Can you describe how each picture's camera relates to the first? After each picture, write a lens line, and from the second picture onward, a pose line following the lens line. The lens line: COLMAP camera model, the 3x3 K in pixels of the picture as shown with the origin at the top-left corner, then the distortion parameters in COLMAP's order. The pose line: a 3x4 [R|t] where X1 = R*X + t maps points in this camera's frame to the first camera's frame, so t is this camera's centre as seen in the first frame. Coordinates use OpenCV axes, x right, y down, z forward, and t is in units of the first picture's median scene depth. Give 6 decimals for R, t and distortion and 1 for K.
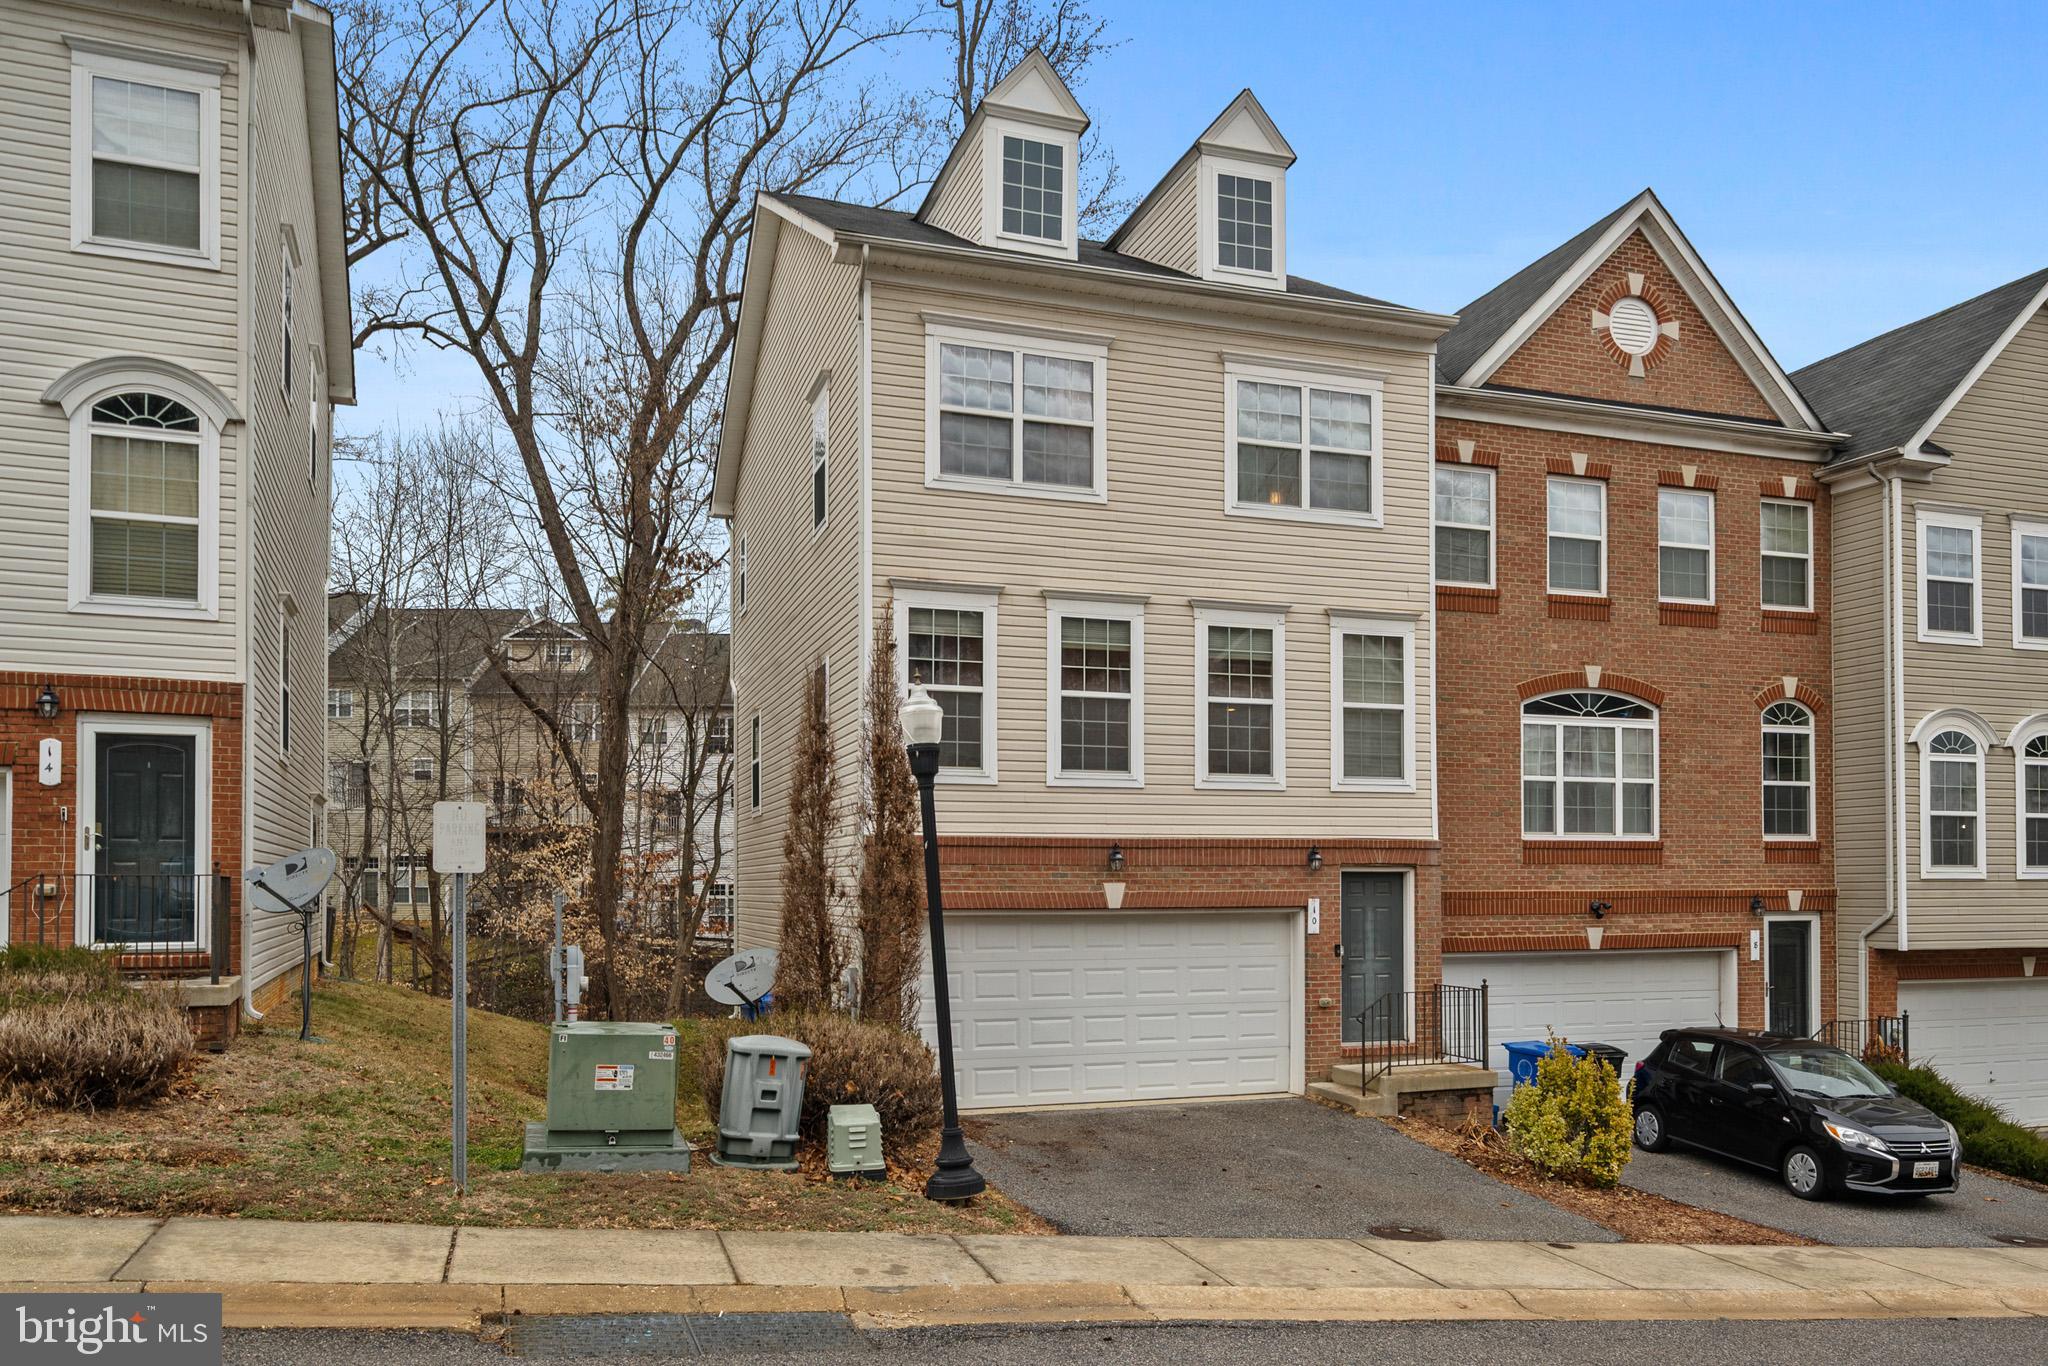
lens RADIAL K [[1257.6, 0, 1030.9], [0, 1257.6, 789.9], [0, 0, 1]] dist [0.001631, 0.000320]
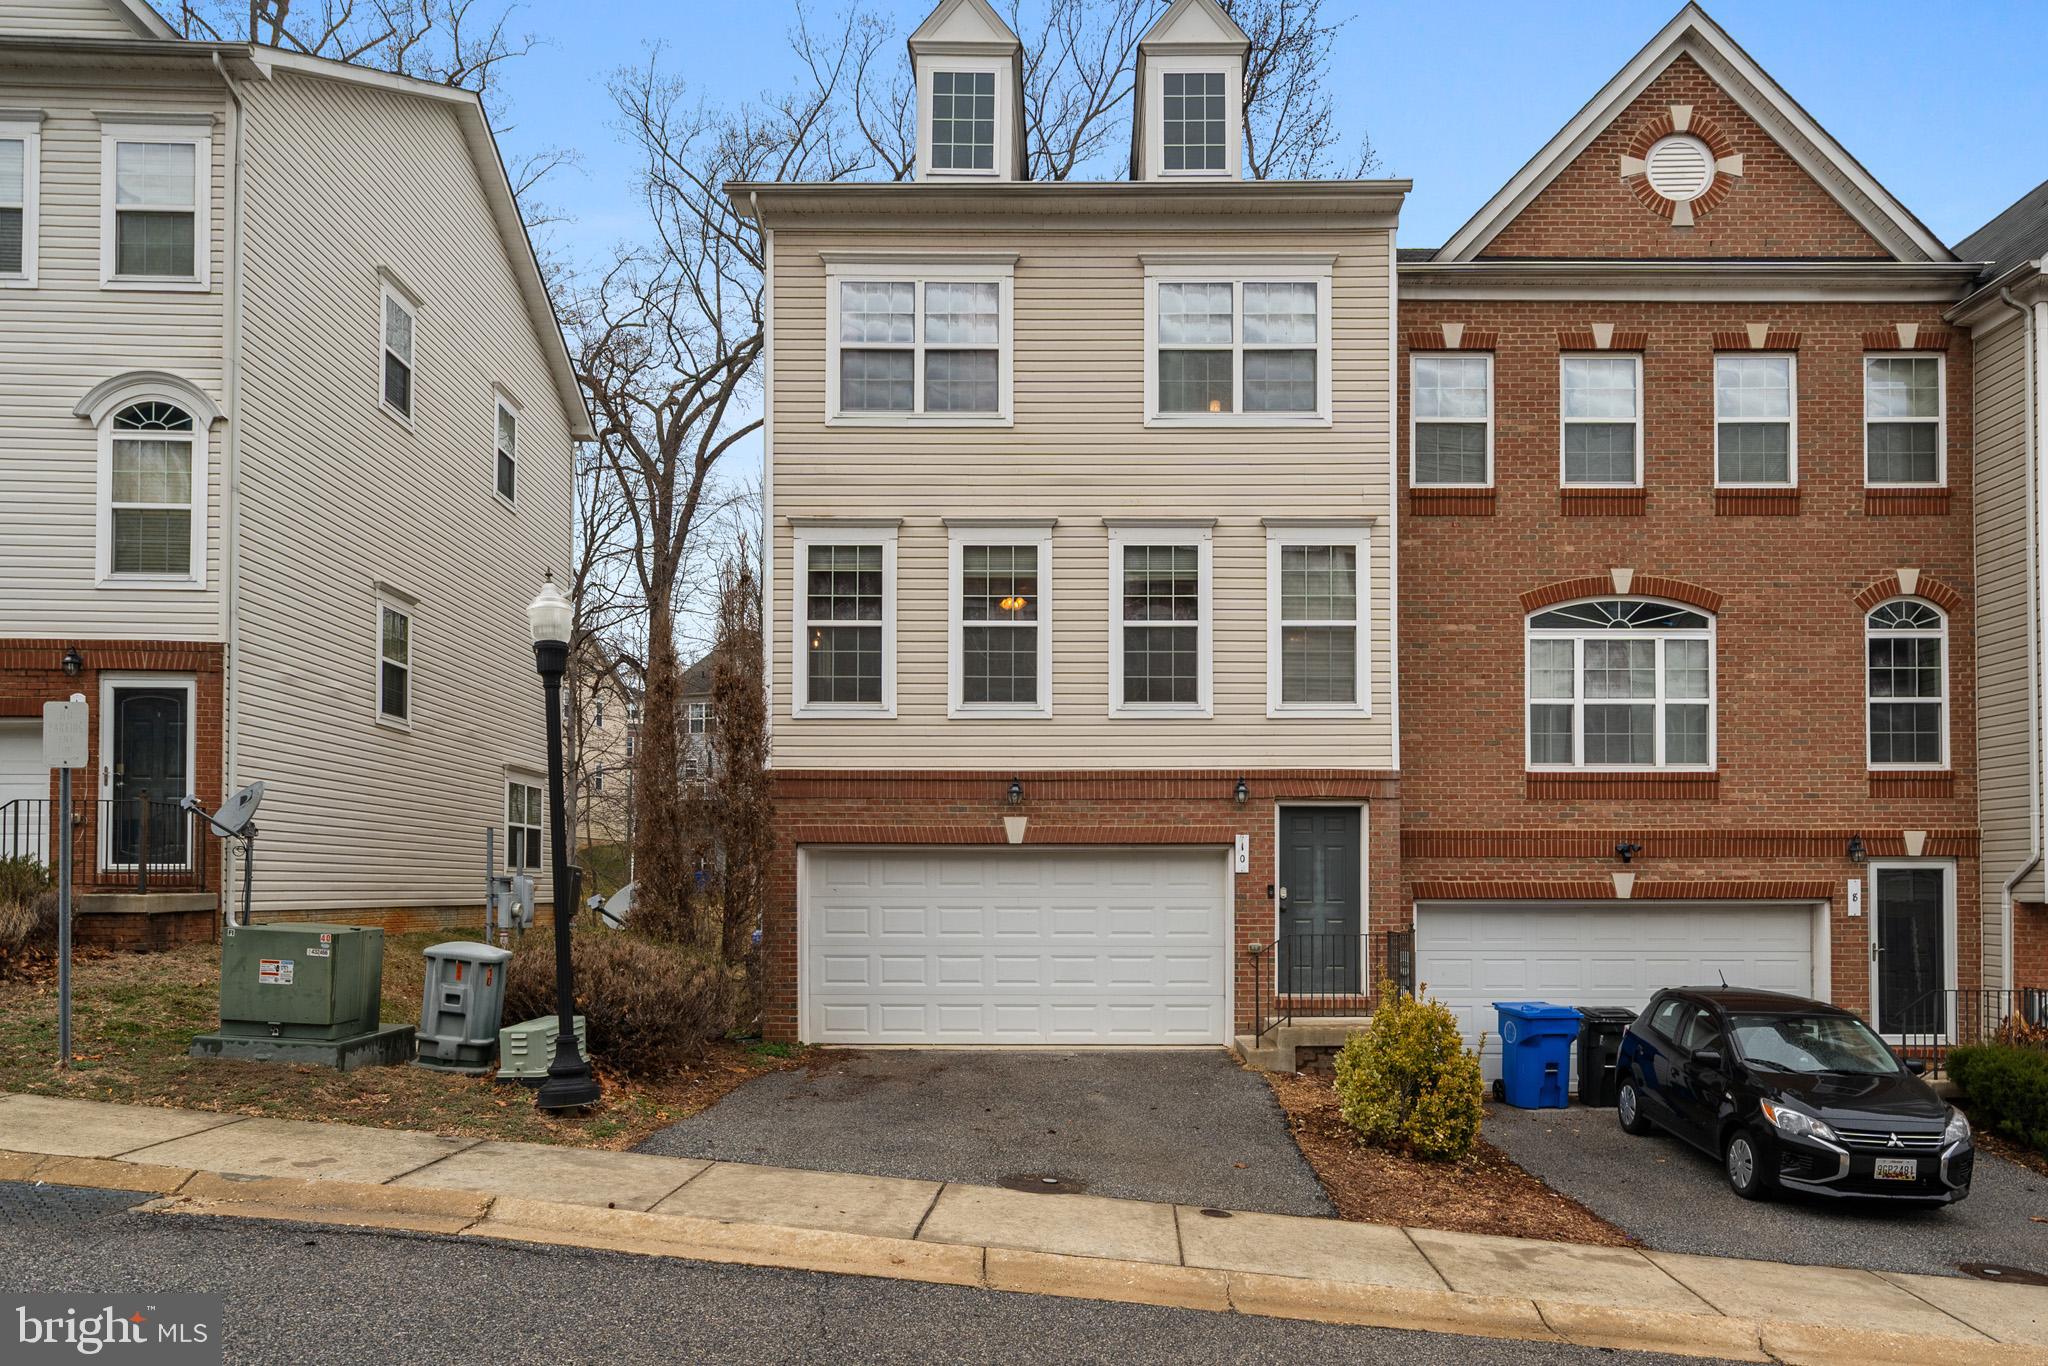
lens RADIAL K [[1174.7, 0, 954.5], [0, 1174.7, 773.6], [0, 0, 1]] dist [0.001039, 0.000143]
pose [[0.960181, -0.016333, -0.278900, 0.264610], [0.016200, 0.999865, -0.002782, 0.041122], [0.278908, -0.001847, 0.960316, 0.119097]]
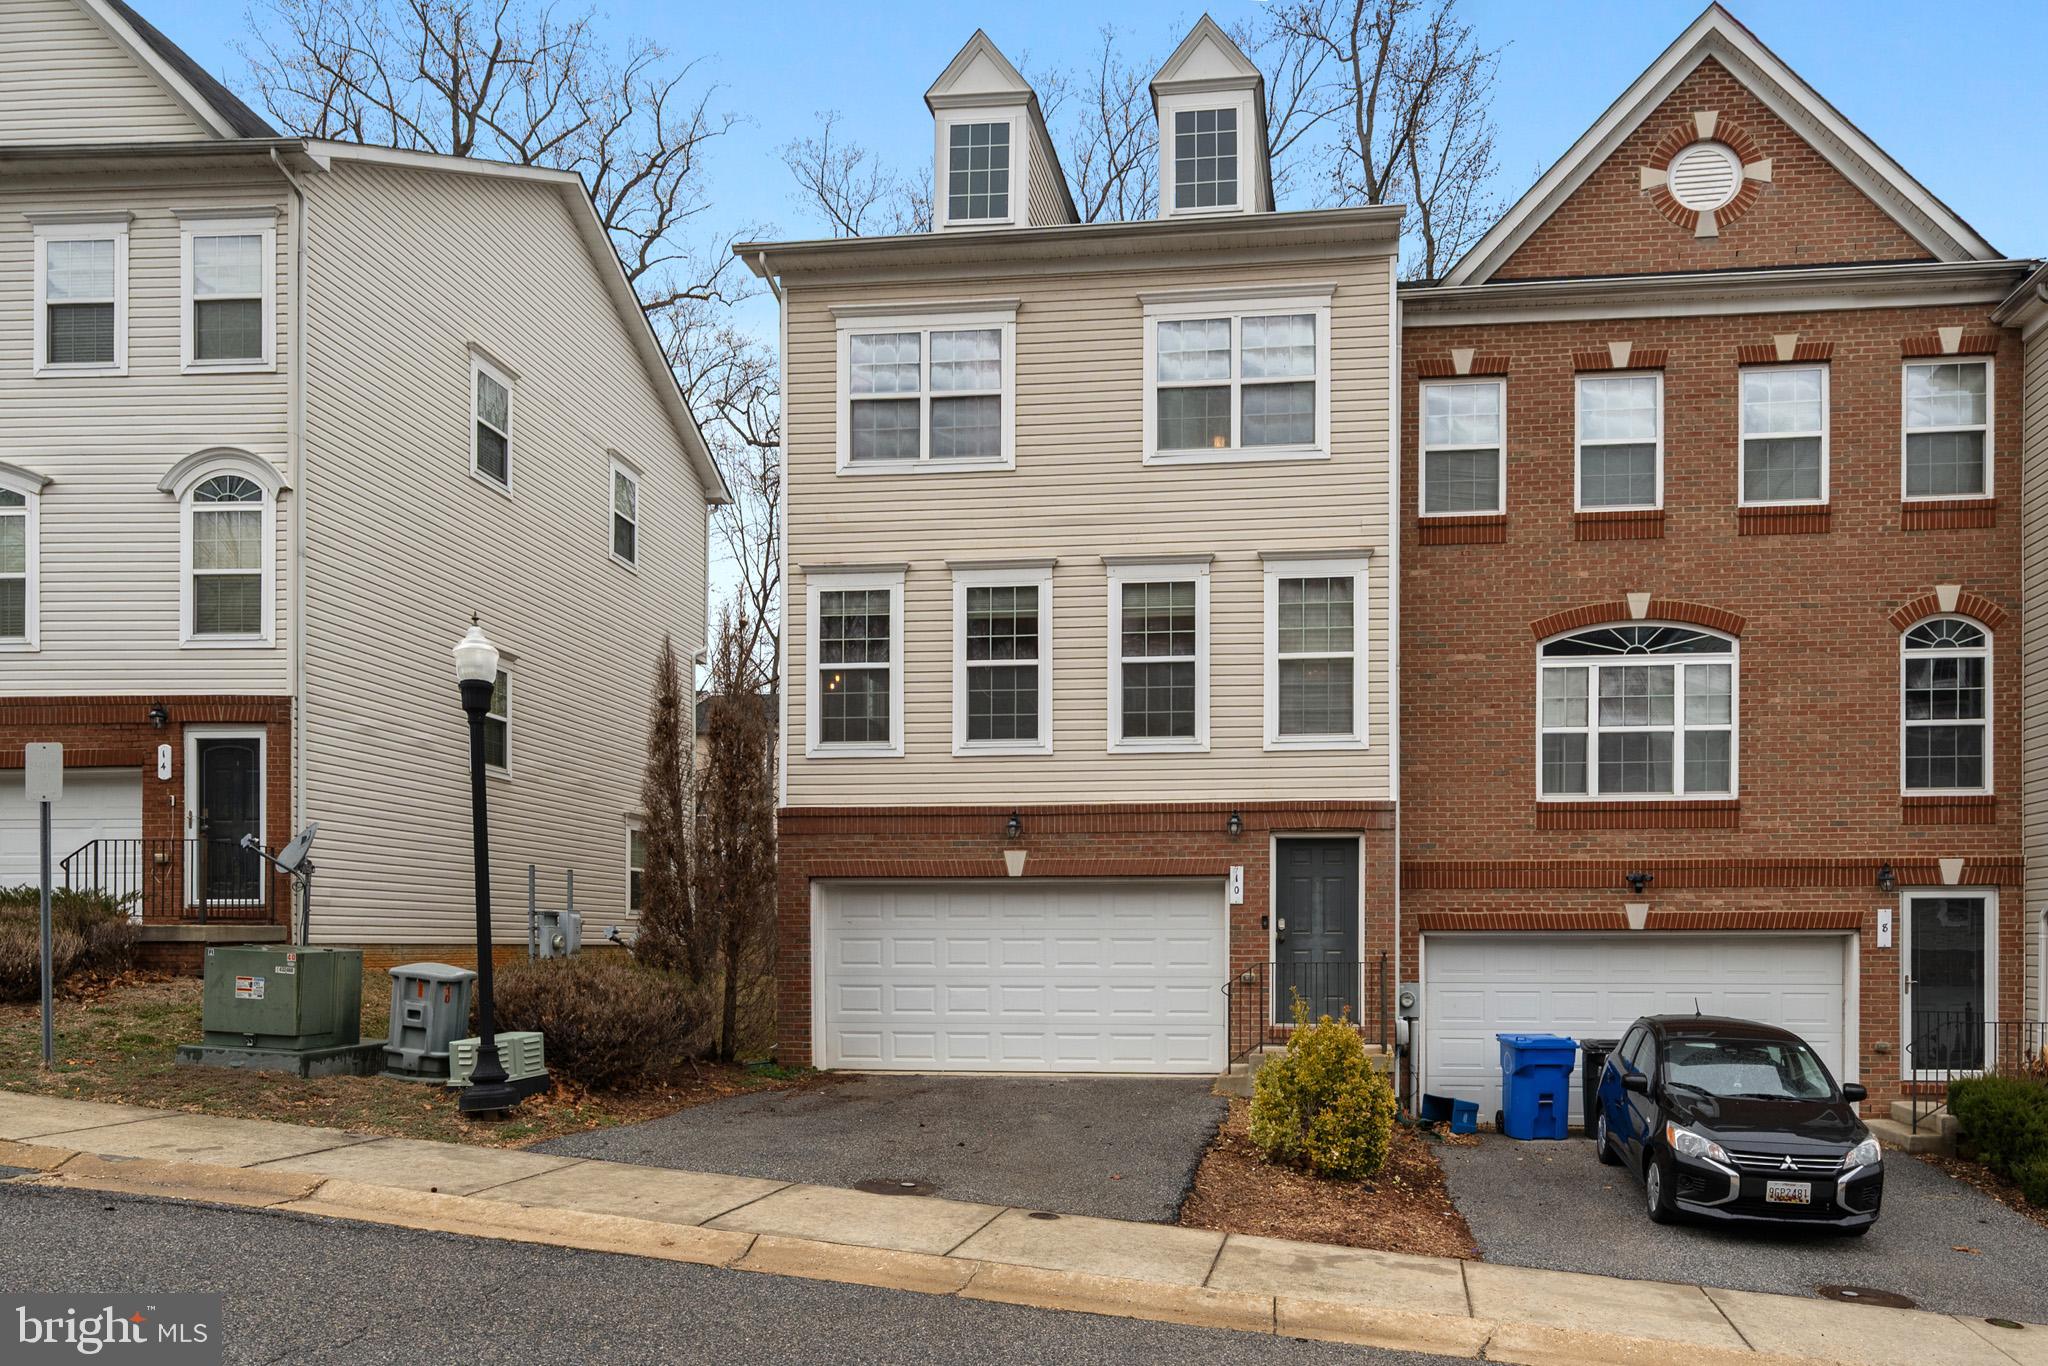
lens RADIAL K [[1154.4, 0, 1017.8], [0, 1154.4, 840.6], [0, 0, 1]] dist [0.001311, -0.000276]
pose [[0.931728, -0.019828, -0.362615, 0.385912], [0.025222, 0.999630, 0.010147, 0.055051], [0.362279, -0.018600, 0.931884, 0.148476]]
